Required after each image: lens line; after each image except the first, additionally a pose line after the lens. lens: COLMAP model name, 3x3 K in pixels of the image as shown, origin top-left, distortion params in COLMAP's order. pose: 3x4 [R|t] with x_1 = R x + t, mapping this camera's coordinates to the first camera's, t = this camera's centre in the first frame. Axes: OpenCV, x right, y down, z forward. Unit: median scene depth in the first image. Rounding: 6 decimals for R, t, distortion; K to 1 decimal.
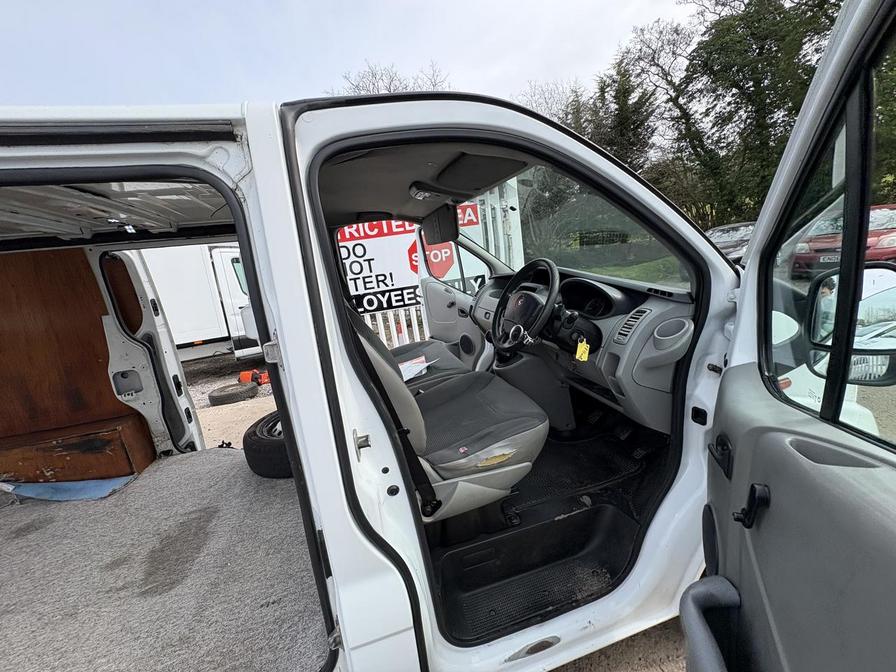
lens RADIAL K [[355.2, 0, 447.9], [0, 355.2, 331.9], [0, 0, 1]] dist [0.001562, -0.000648]
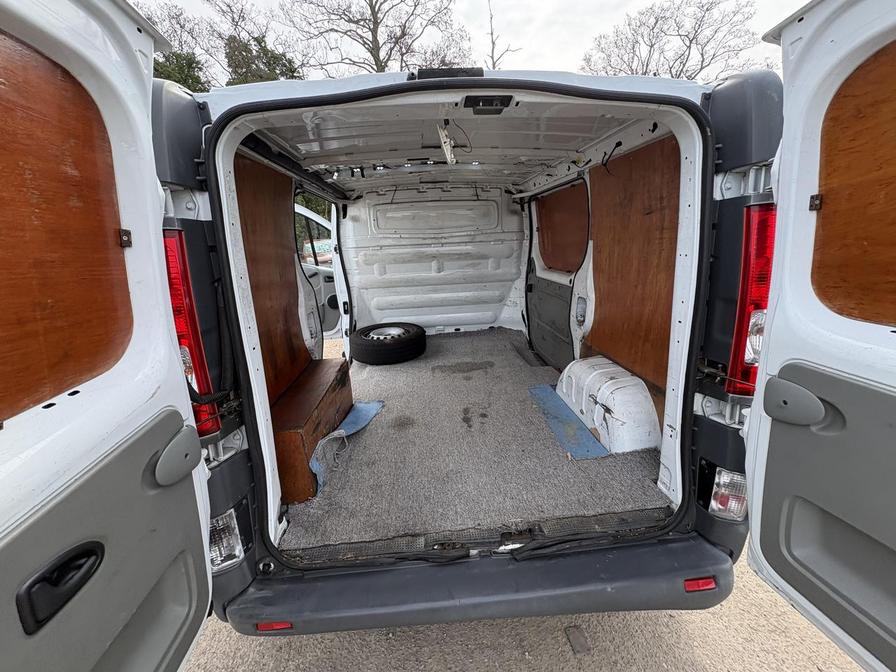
lens RADIAL K [[355.2, 0, 447.7], [0, 355.2, 332.4], [0, 0, 1]] dist [0.001562, -0.000648]
pose [[0.190026, -0.159240, 0.968779, -0.822312], [0.233986, 0.965670, 0.112833, 0.065179], [-0.953489, 0.205240, 0.220762, 0.205418]]
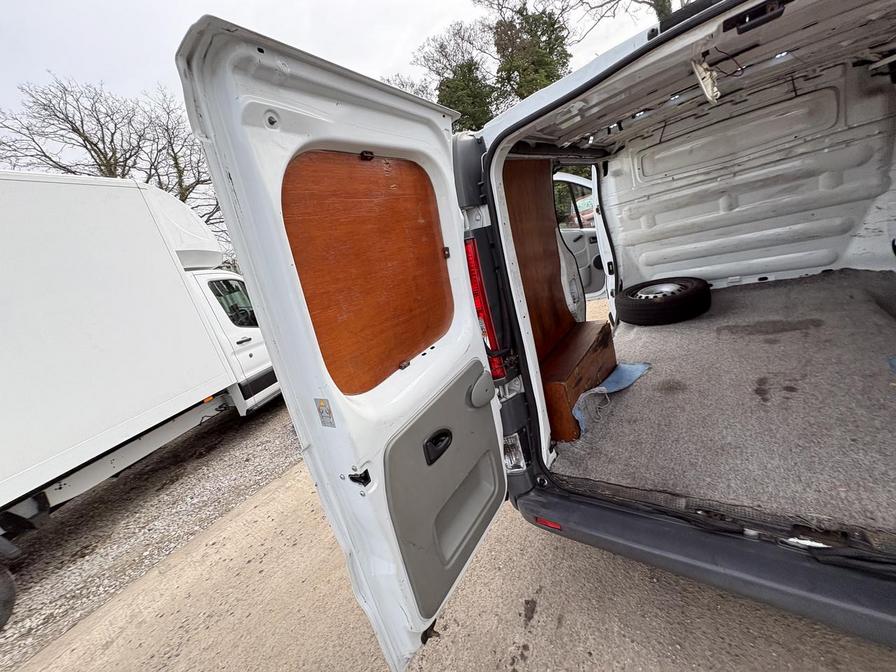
lens RADIAL K [[355.2, 0, 449.2], [0, 355.2, 332.4], [0, 0, 1]] dist [0.001562, -0.000648]
pose [[0.772281, -0.268091, 0.575942, -0.849514], [0.319863, 0.947387, 0.012088, 0.060254], [-0.548881, 0.174887, 0.817401, 0.170153]]
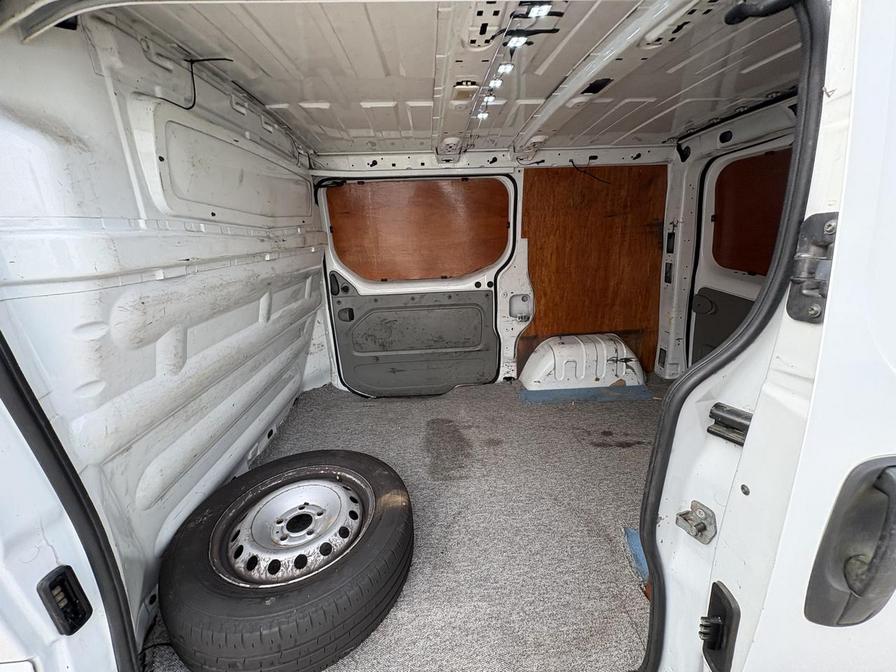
lens RADIAL K [[355.2, 0, 447.5], [0, 355.2, 335.6], [0, 0, 1]] dist [0.001562, -0.000648]
pose [[-0.967743, 0.068563, 0.242432, -0.343130], [0.175425, 0.874044, 0.453071, -0.071702], [-0.180833, 0.480984, -0.857877, 0.587541]]
